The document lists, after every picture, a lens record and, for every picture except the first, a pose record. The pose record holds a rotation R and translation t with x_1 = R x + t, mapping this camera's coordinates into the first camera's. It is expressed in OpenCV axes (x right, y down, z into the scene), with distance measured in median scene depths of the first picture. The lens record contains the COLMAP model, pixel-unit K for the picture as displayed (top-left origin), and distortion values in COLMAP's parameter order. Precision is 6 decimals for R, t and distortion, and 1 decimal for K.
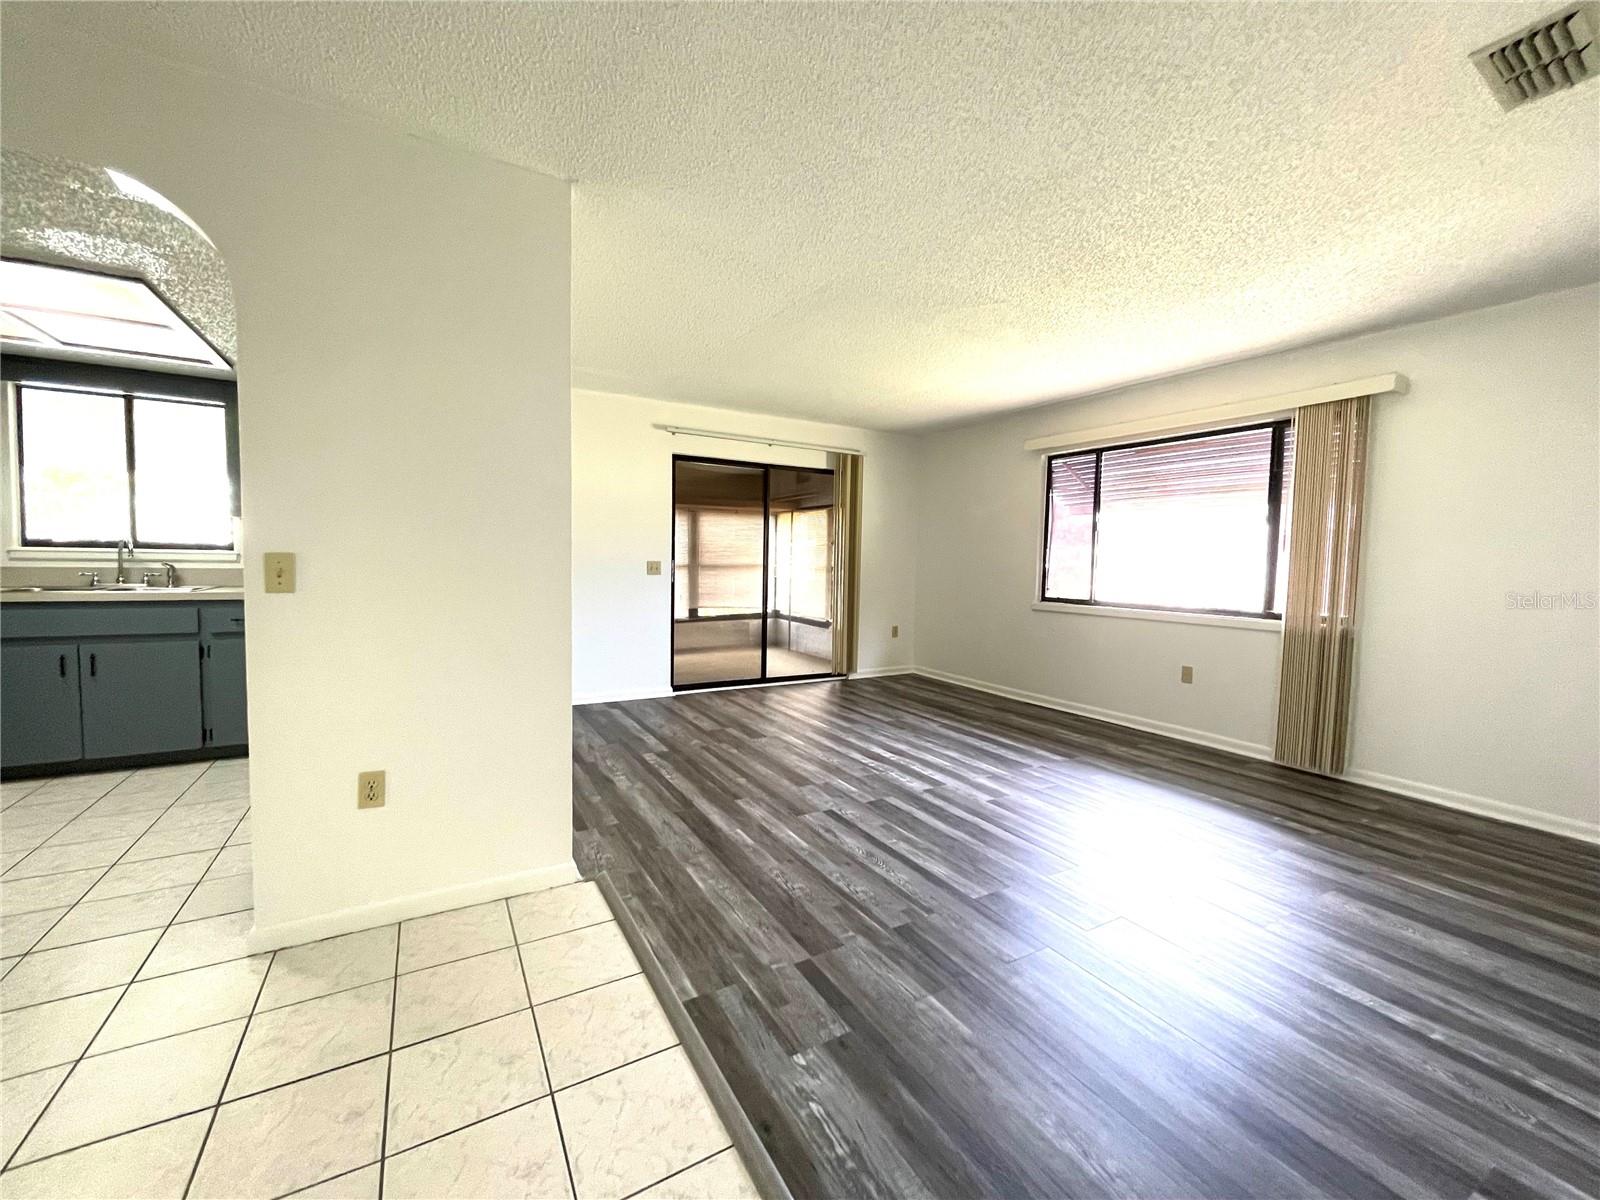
lens RADIAL K [[643.0, 0, 794.2], [0, 643.0, 596.1], [0, 0, 1]] dist [-0.004453, -0.000009]
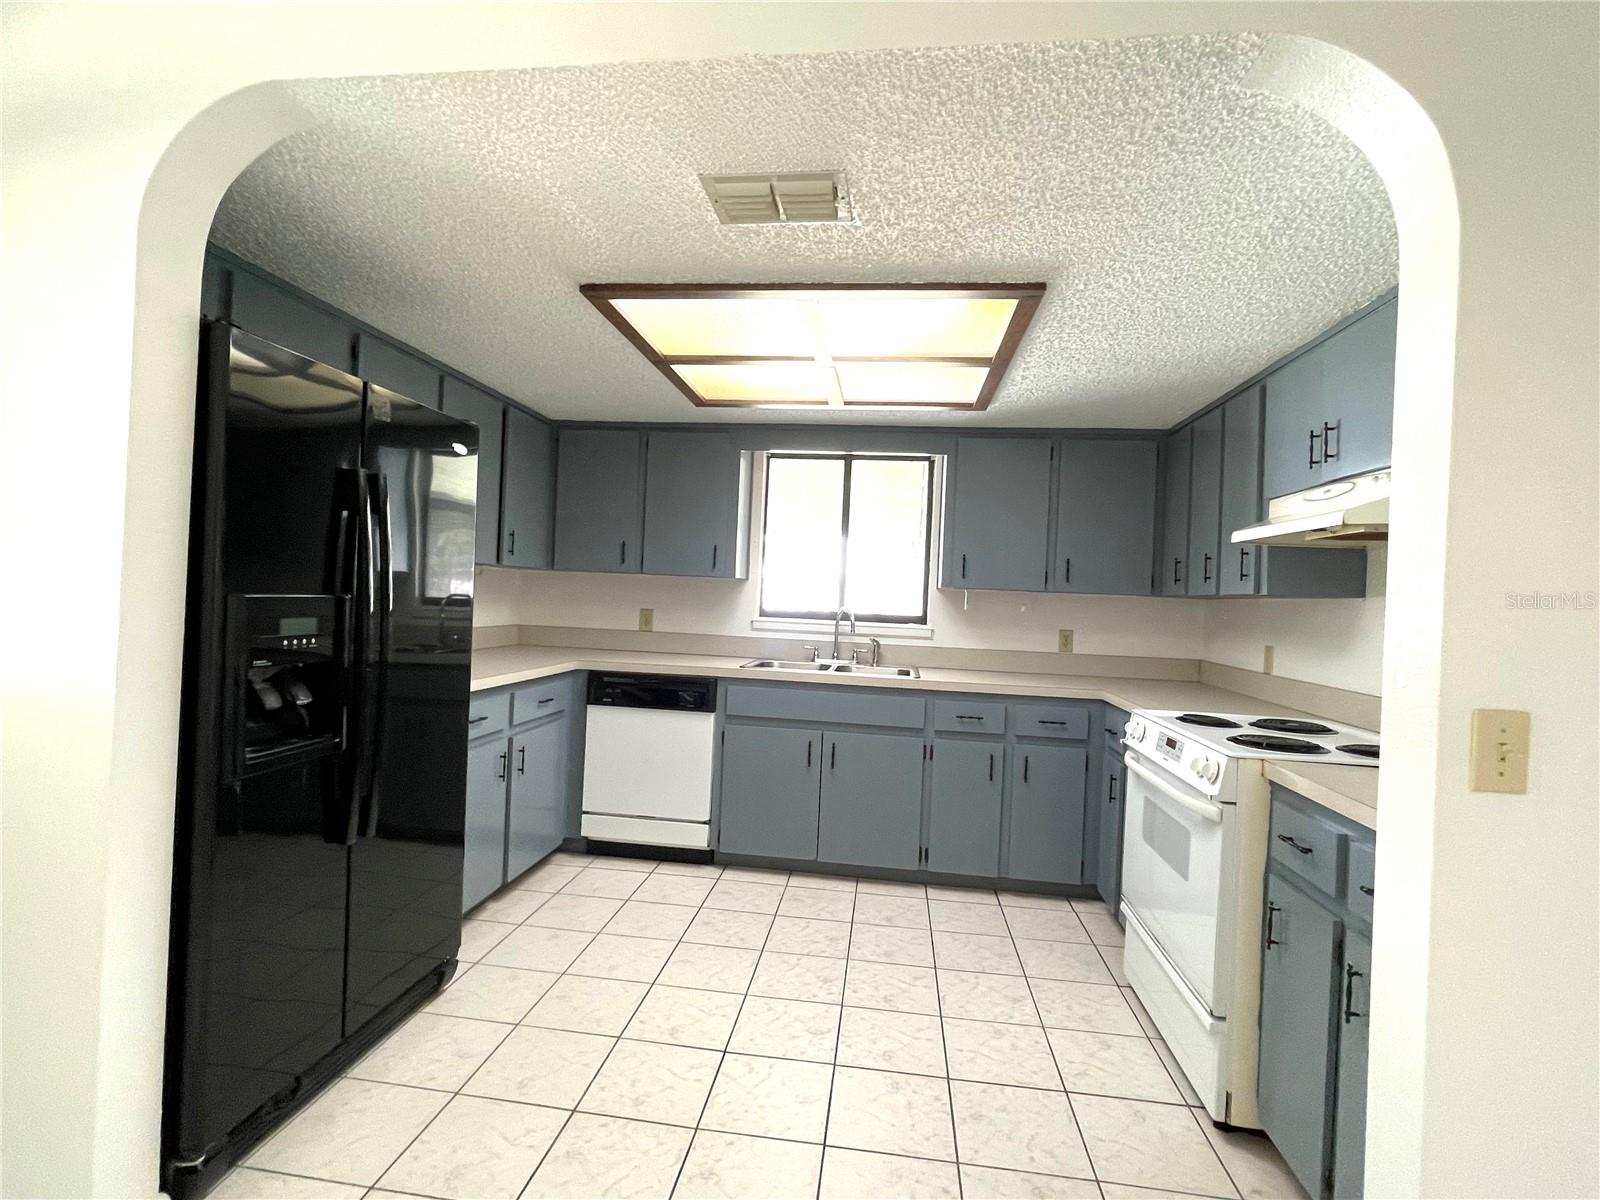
lens RADIAL K [[760.2, 0, 806.5], [0, 760.2, 592.3], [0, 0, 1]] dist [0.026370, 0.000164]
pose [[0.800451, 0.011937, -0.599279, -0.482444], [-0.063040, 0.995933, -0.064364, -0.047433], [0.596073, 0.089299, 0.797949, 0.108750]]
